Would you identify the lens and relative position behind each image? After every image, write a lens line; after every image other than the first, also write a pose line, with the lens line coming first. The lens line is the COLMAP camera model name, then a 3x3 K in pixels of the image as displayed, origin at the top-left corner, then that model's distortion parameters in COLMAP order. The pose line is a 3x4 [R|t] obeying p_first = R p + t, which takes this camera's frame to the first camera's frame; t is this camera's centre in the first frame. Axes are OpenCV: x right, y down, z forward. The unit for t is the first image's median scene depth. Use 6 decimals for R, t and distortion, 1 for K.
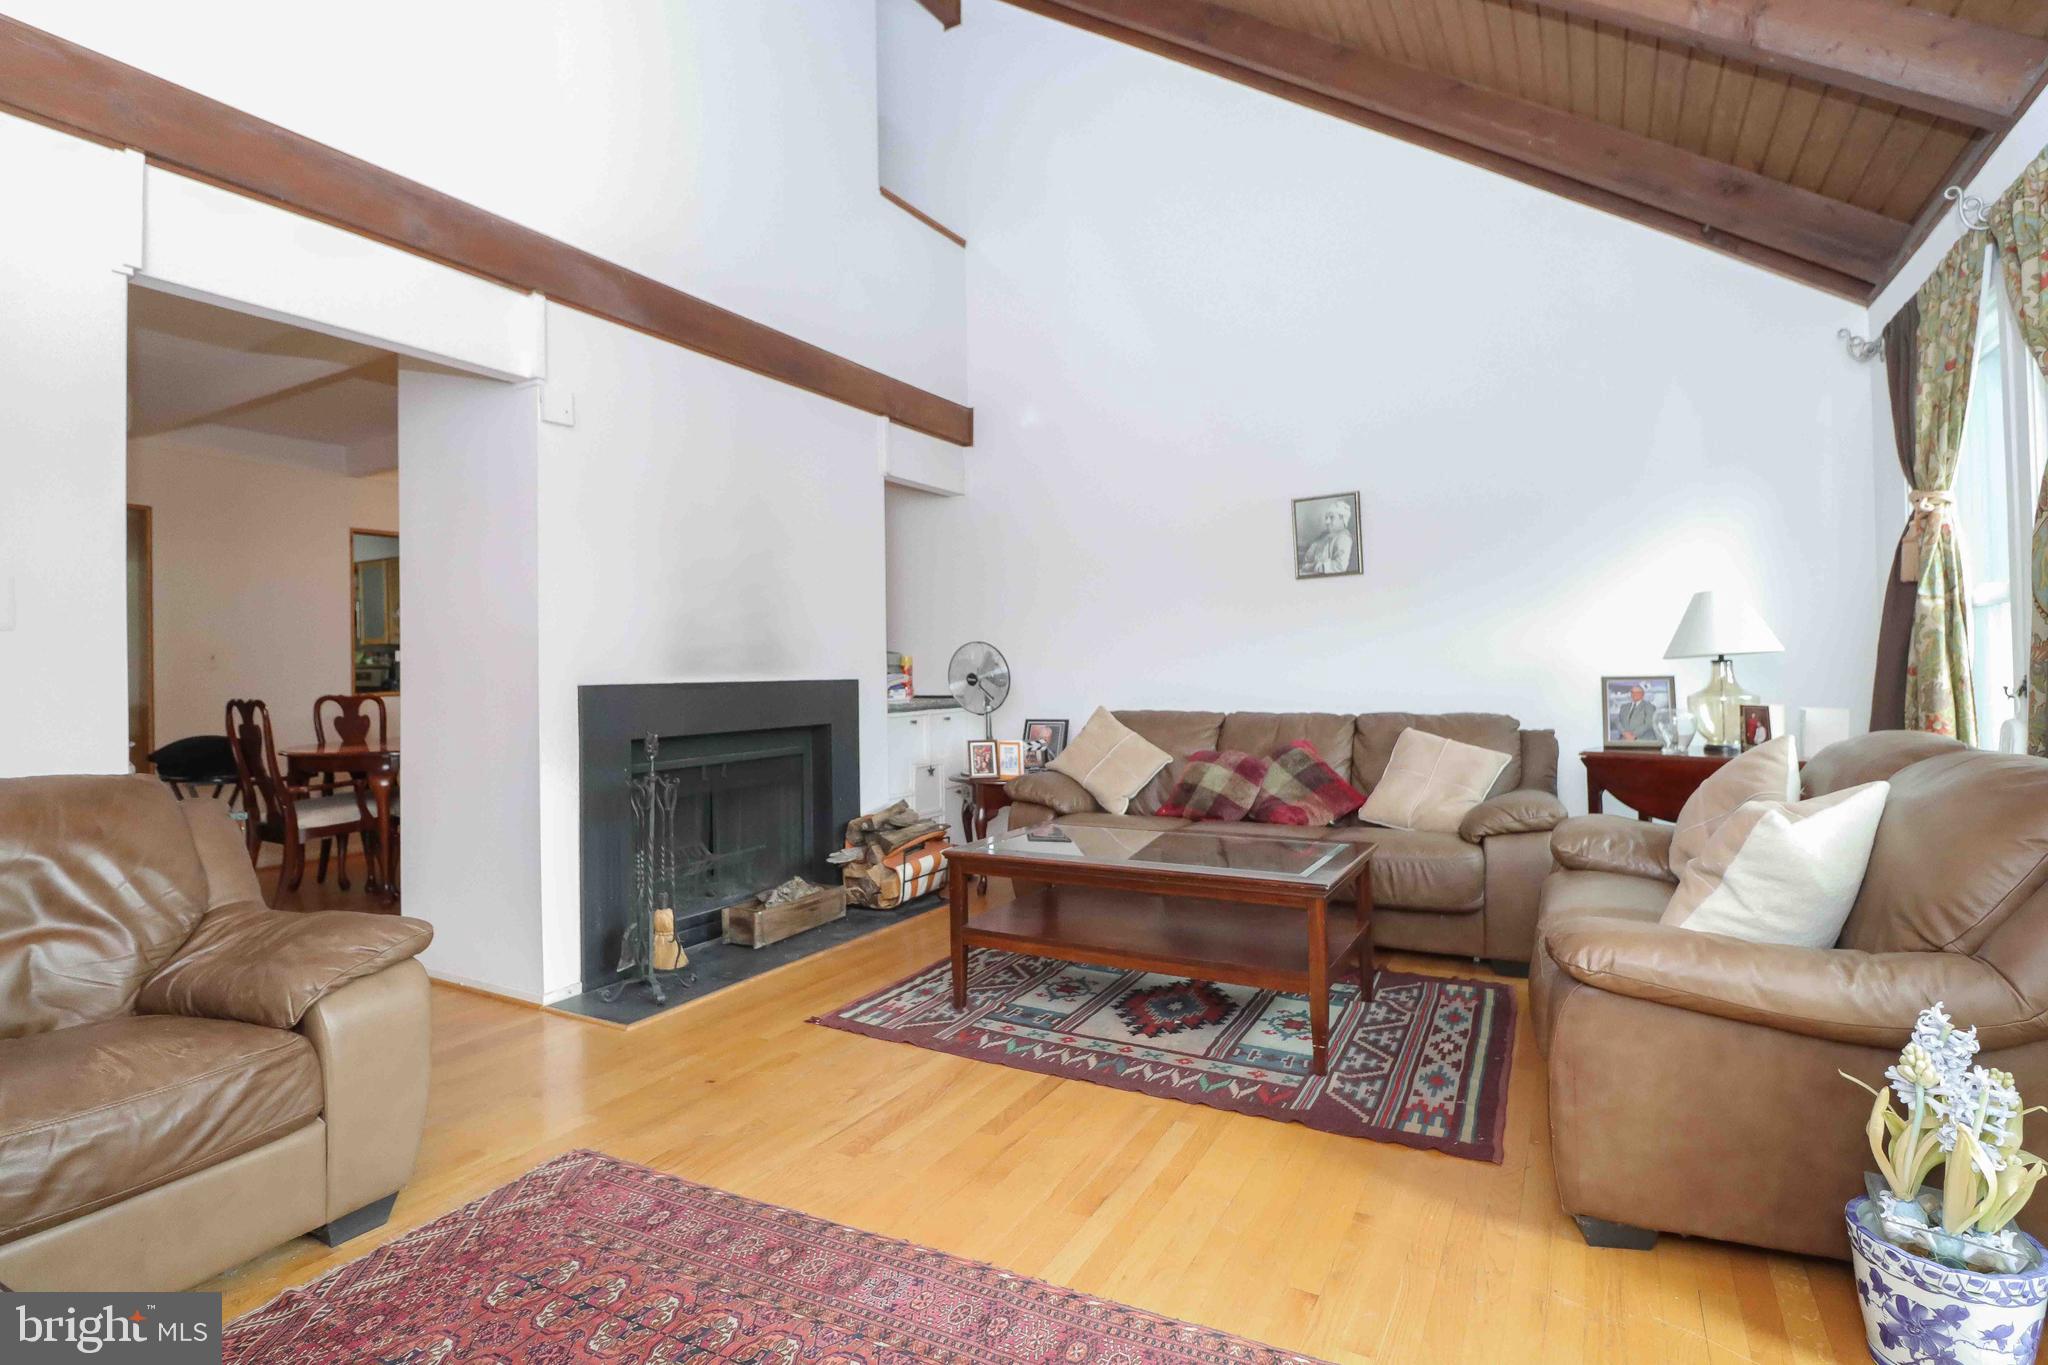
lens RADIAL K [[979.6, 0, 1014.3], [0, 979.6, 676.1], [0, 0, 1]] dist [-0.014859, -0.003522]
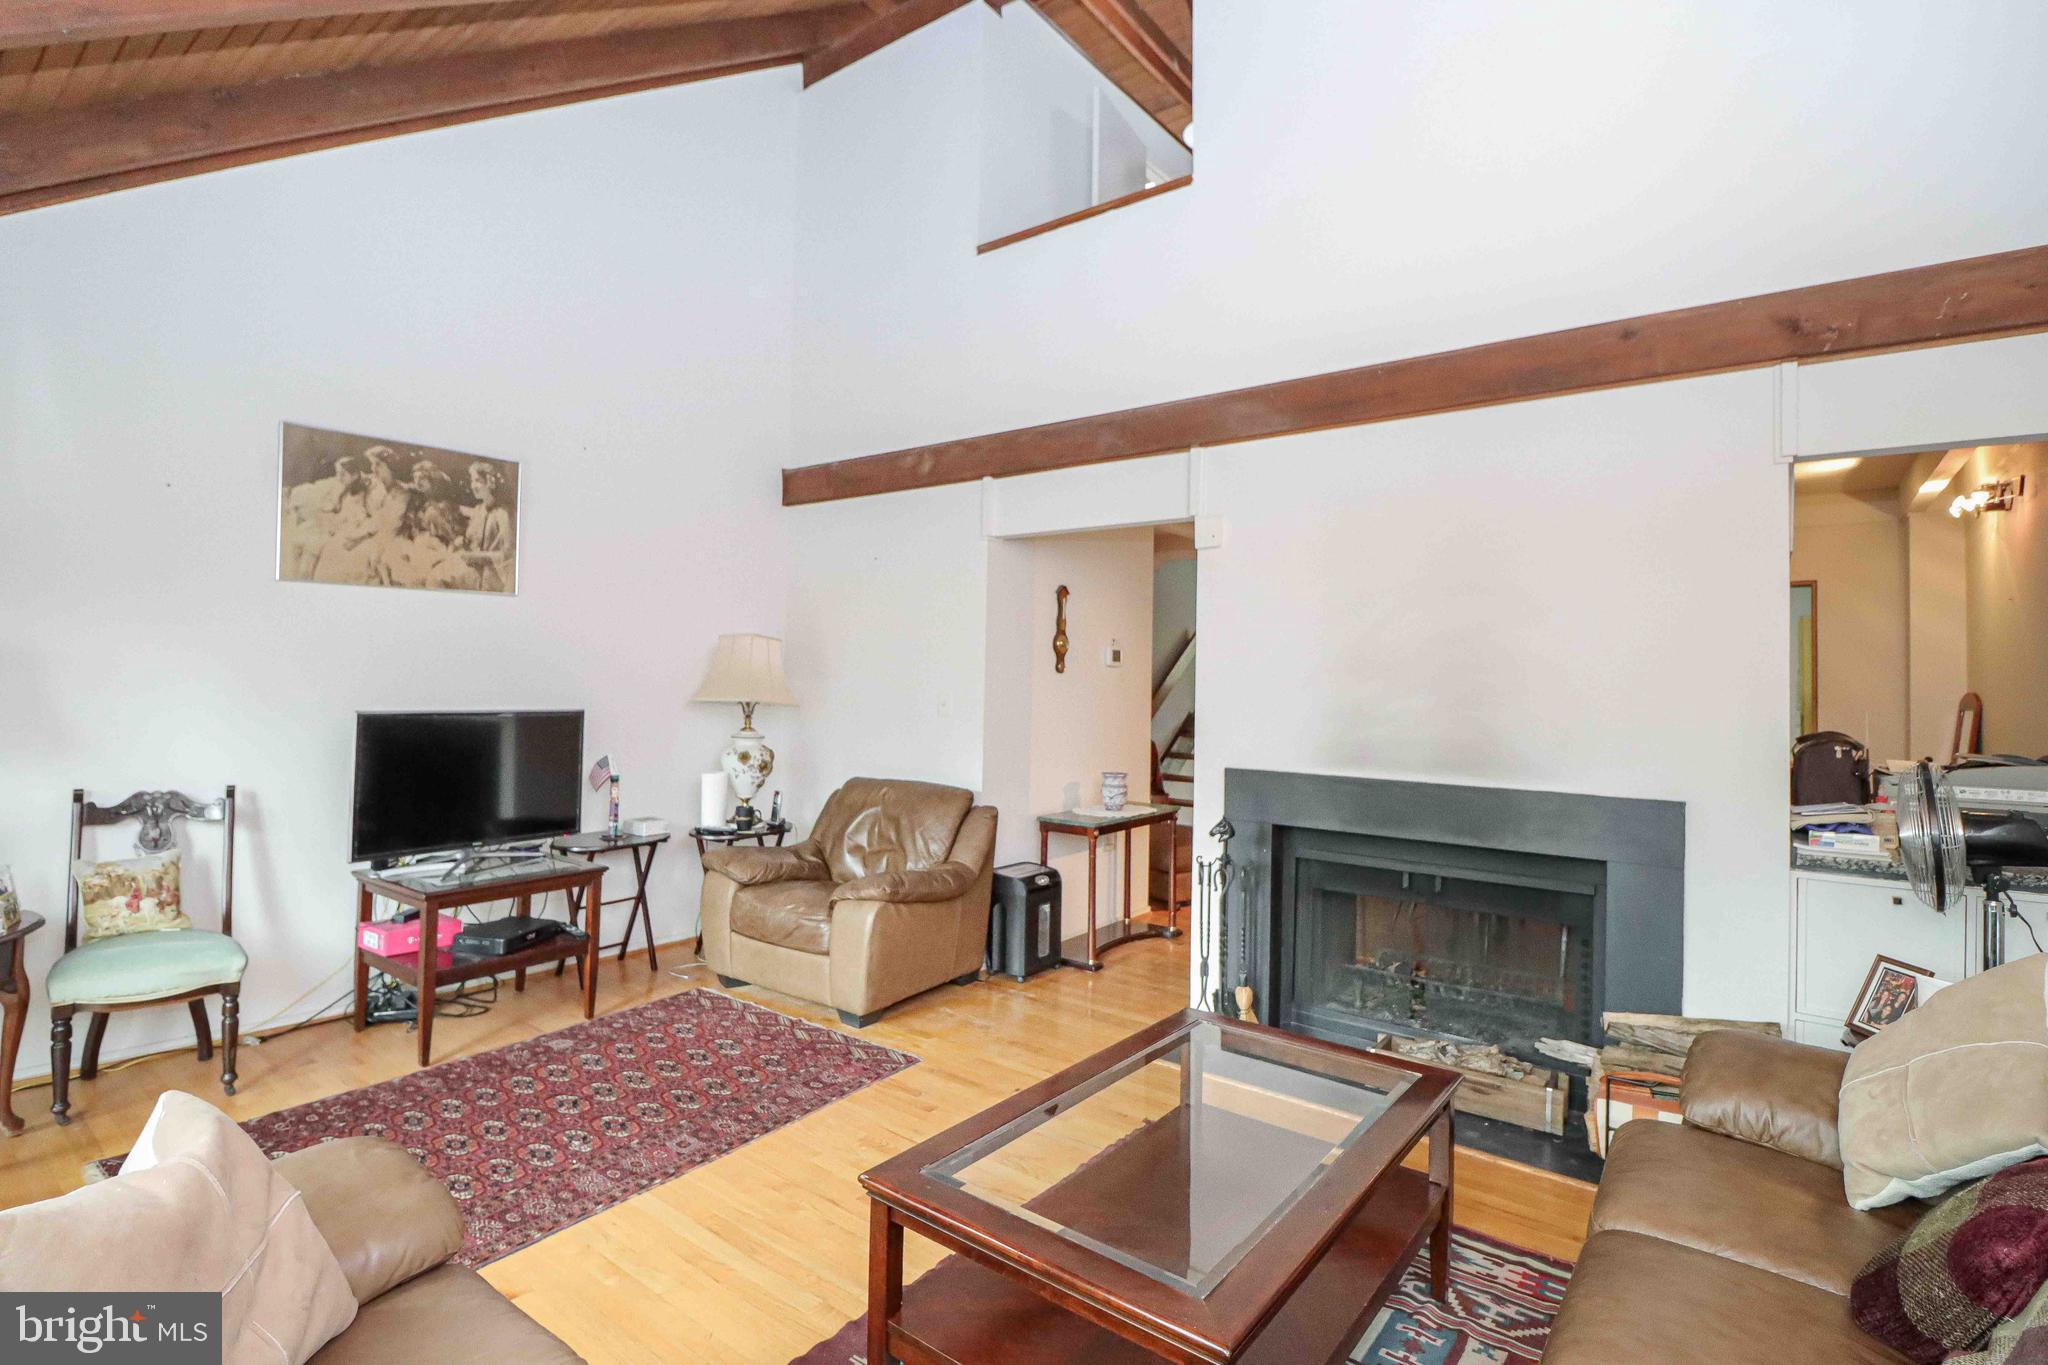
lens RADIAL K [[979.6, 0, 1004.4], [0, 979.6, 672.9], [0, 0, 1]] dist [-0.014859, -0.003522]
pose [[-0.148453, 0.004065, -0.988911, 1.155757], [-0.021911, 0.999733, 0.007399, -0.165766], [0.988677, 0.022767, -0.148325, 1.424204]]
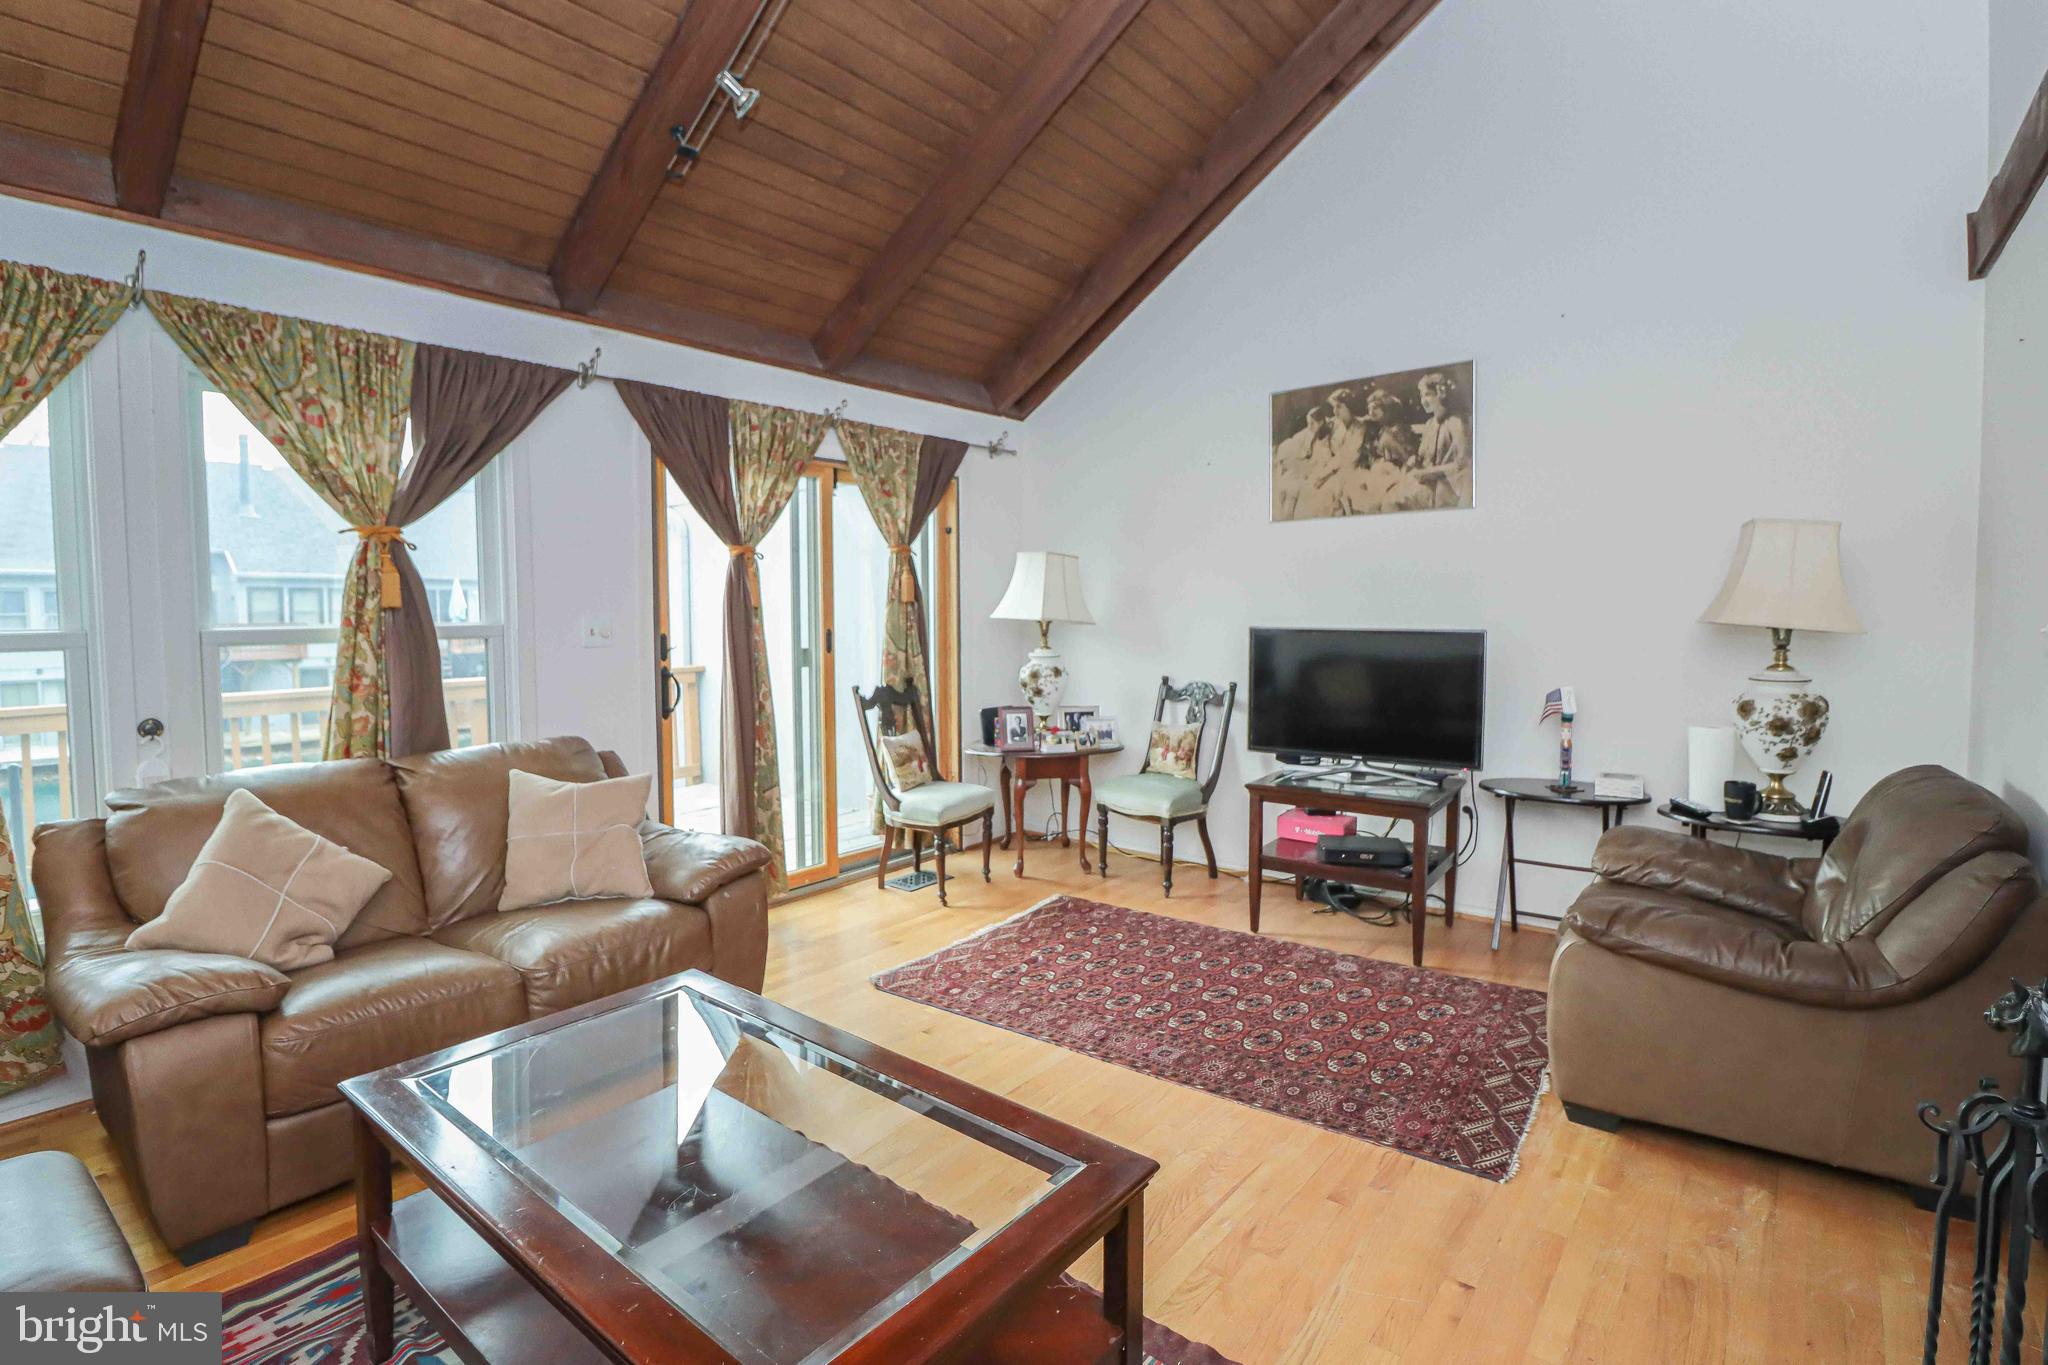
lens RADIAL K [[979.6, 0, 1006.5], [0, 979.6, 676.4], [0, 0, 1]] dist [-0.014859, -0.003522]
pose [[-0.984562, 0.006470, 0.174914, -0.129333], [0.019510, 0.997146, 0.072932, -0.119813], [-0.173943, 0.075219, -0.981879, 2.130098]]
